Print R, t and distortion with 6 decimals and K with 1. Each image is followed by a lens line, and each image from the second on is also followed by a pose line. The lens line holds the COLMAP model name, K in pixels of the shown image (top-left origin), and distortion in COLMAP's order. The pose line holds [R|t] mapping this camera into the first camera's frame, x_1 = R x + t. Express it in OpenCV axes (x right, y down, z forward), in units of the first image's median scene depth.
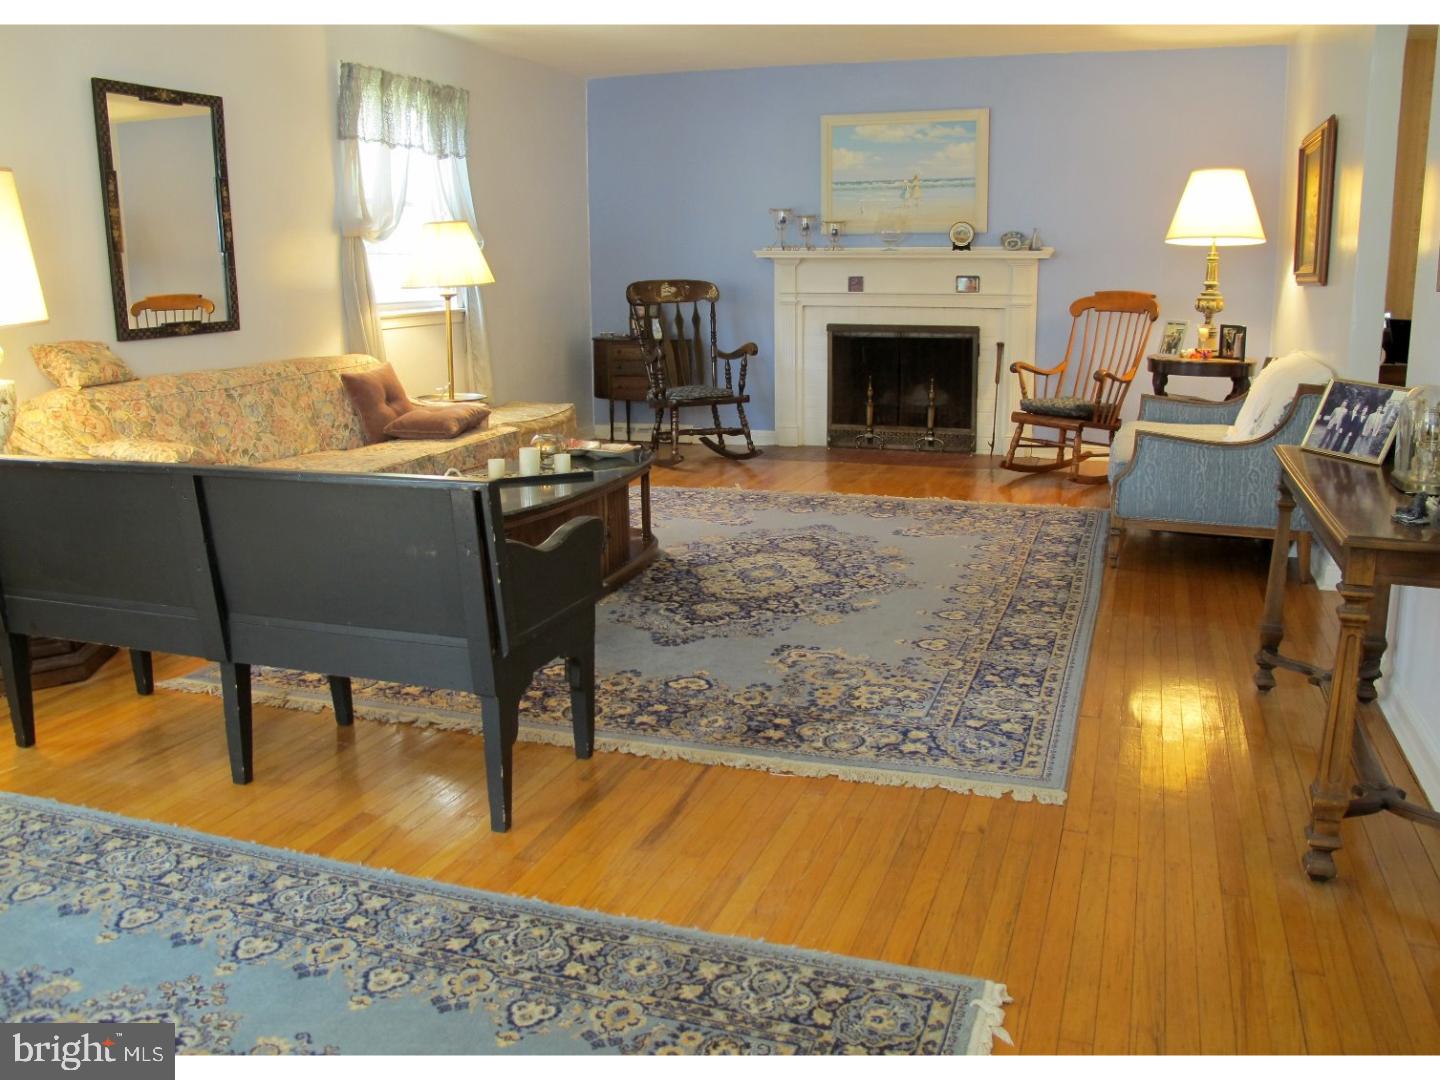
lens RADIAL K [[1241.7, 0, 762.7], [0, 1241.7, 544.4], [0, 0, 1]] dist [-0.077186, 0.026220]
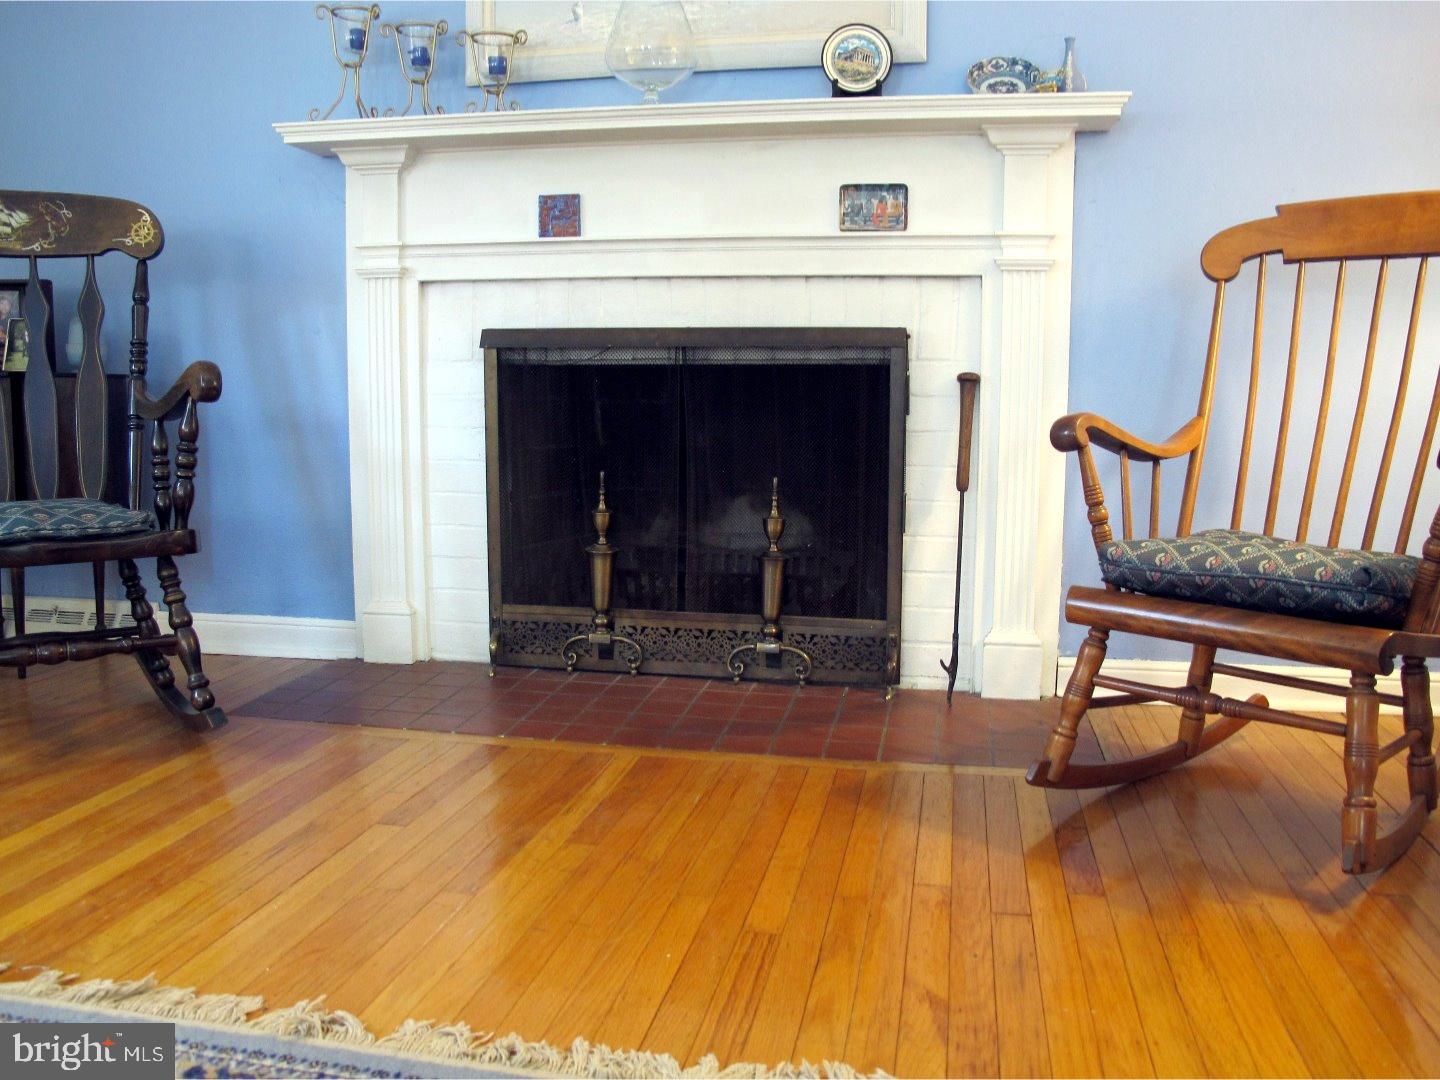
lens RADIAL K [[1241.7, 0, 723.1], [0, 1241.7, 543.7], [0, 0, 1]] dist [-0.077186, 0.026220]
pose [[0.994125, -0.002694, 0.108206, 0.083225], [0.013047, 0.995383, -0.095089, -0.081313], [-0.107450, 0.095942, 0.989570, 0.649441]]
